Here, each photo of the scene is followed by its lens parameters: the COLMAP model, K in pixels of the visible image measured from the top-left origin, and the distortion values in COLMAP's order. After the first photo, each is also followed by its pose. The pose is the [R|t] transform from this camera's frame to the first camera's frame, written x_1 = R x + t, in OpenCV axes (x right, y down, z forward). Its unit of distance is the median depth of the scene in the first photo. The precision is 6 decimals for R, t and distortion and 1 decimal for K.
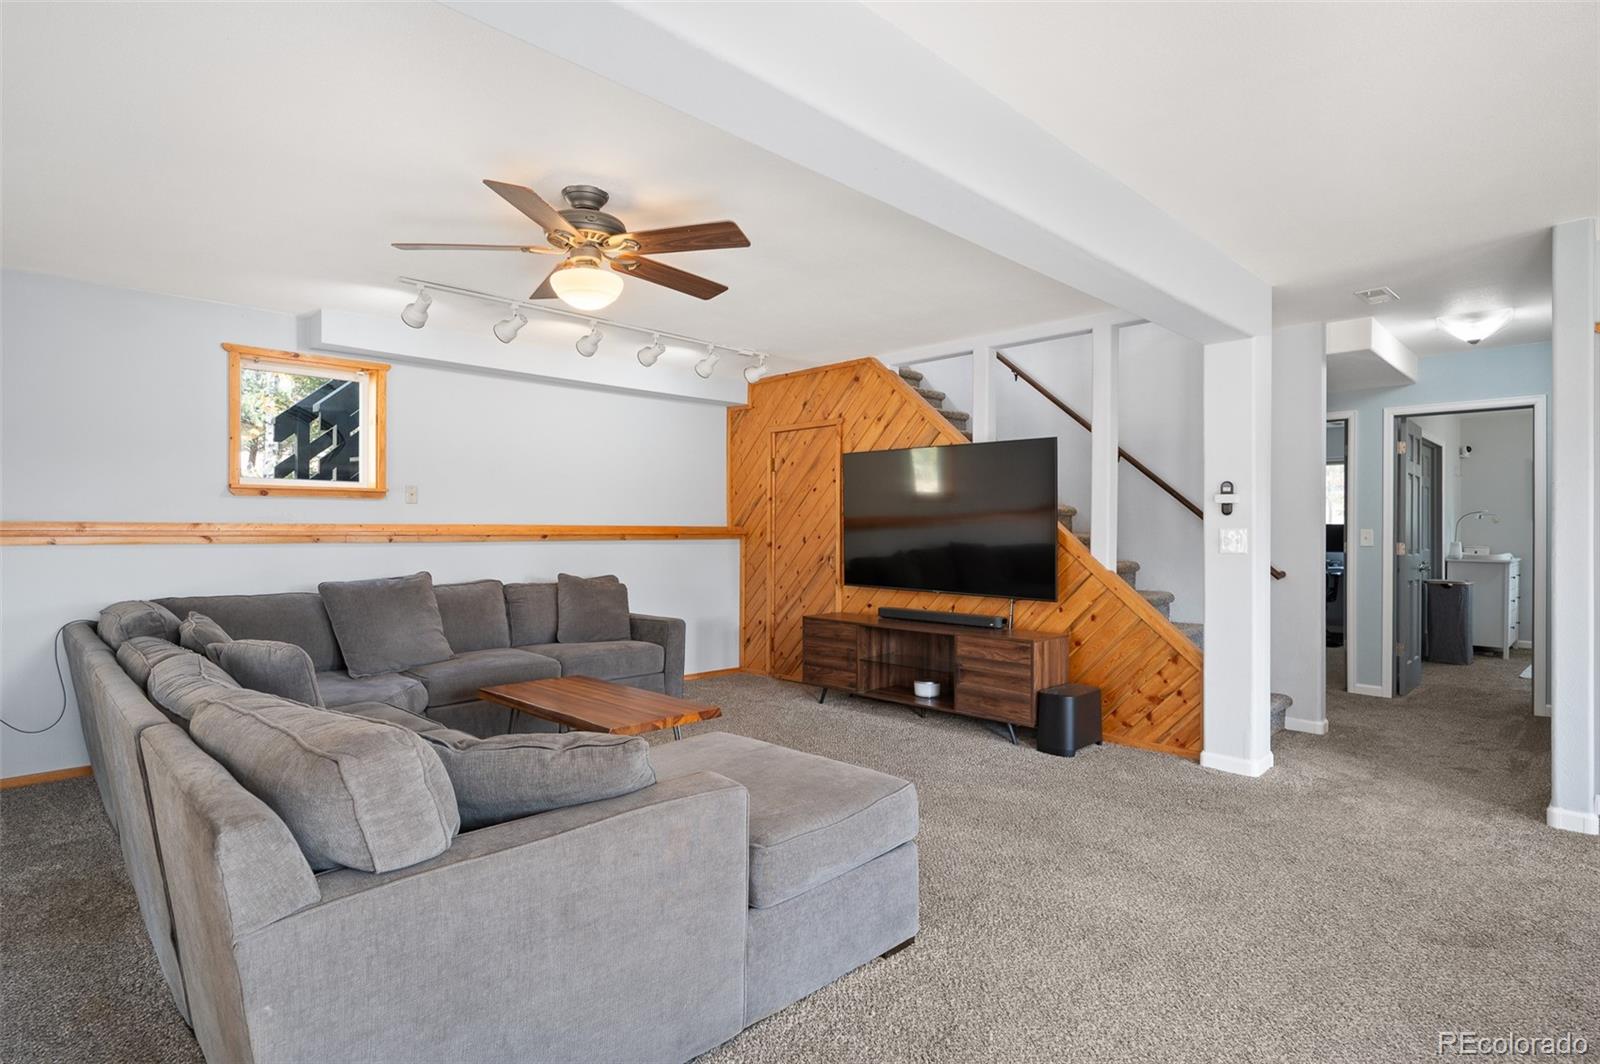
lens RADIAL K [[808.0, 0, 804.8], [0, 808.0, 534.1], [0, 0, 1]] dist [-0.005218, -0.000319]
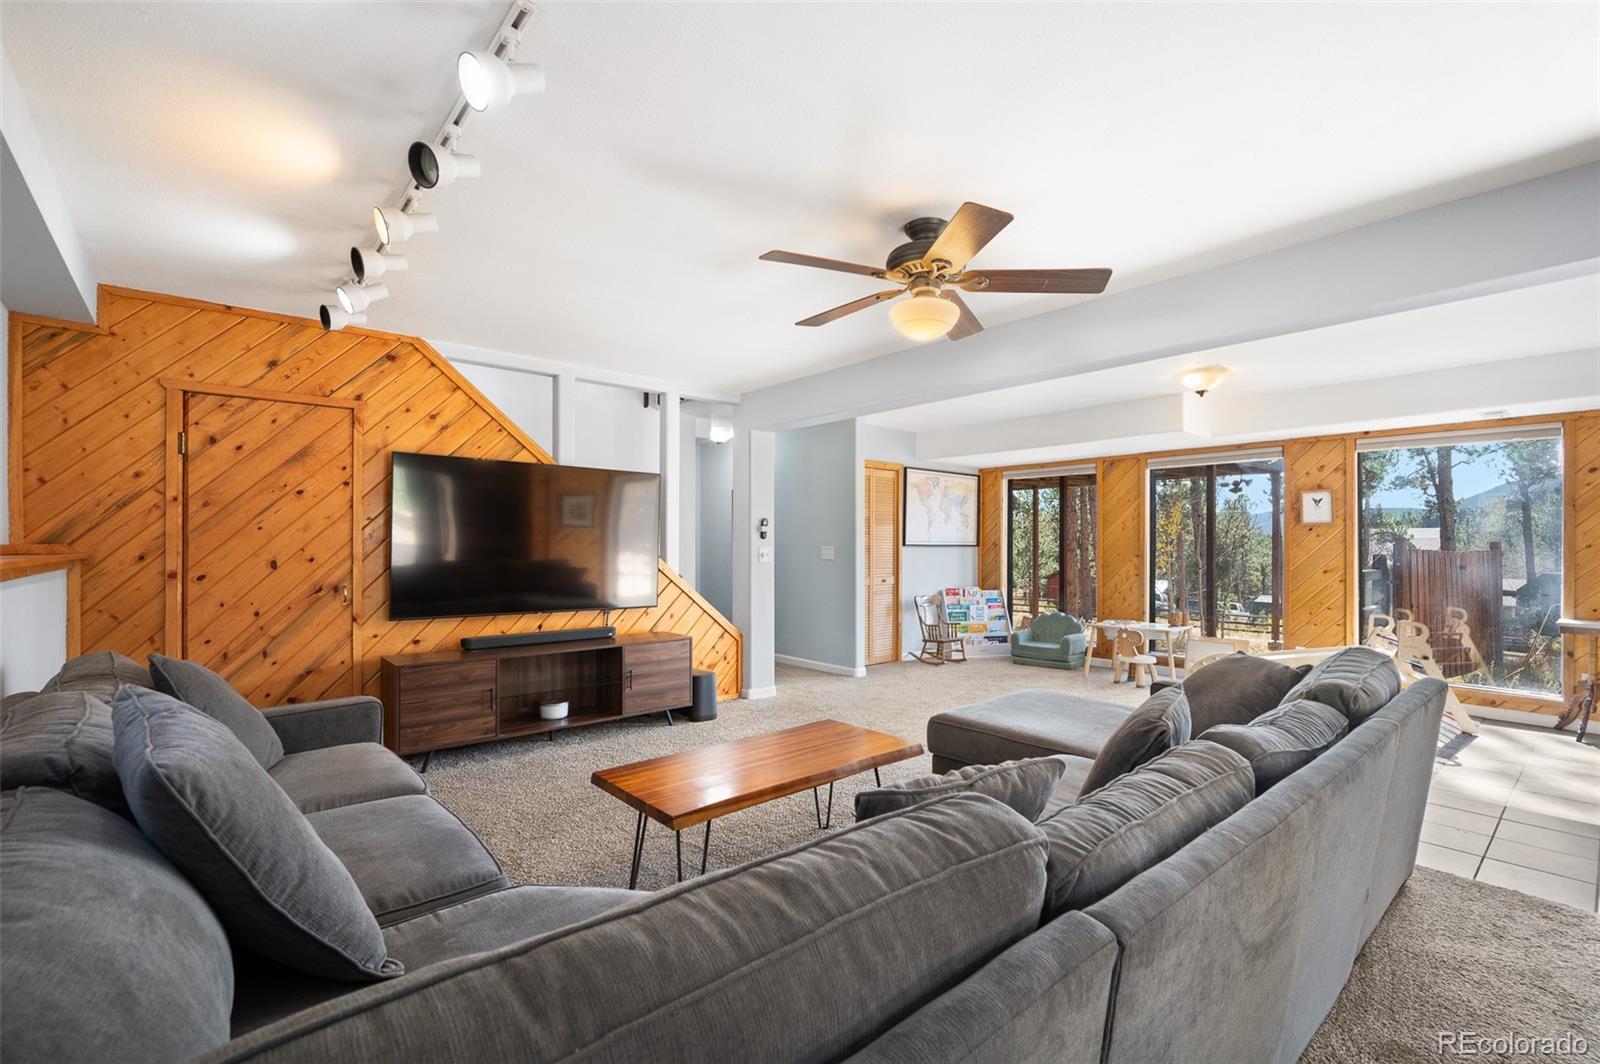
lens RADIAL K [[711.9, 0, 803.7], [0, 711.9, 538.4], [0, 0, 1]] dist [0.003988, 0.000229]
pose [[0.075228, 0.002129, 0.997164, -0.619268], [-0.001764, 0.999996, -0.002002, -0.015593], [-0.997165, -0.001609, 0.075232, 0.562819]]
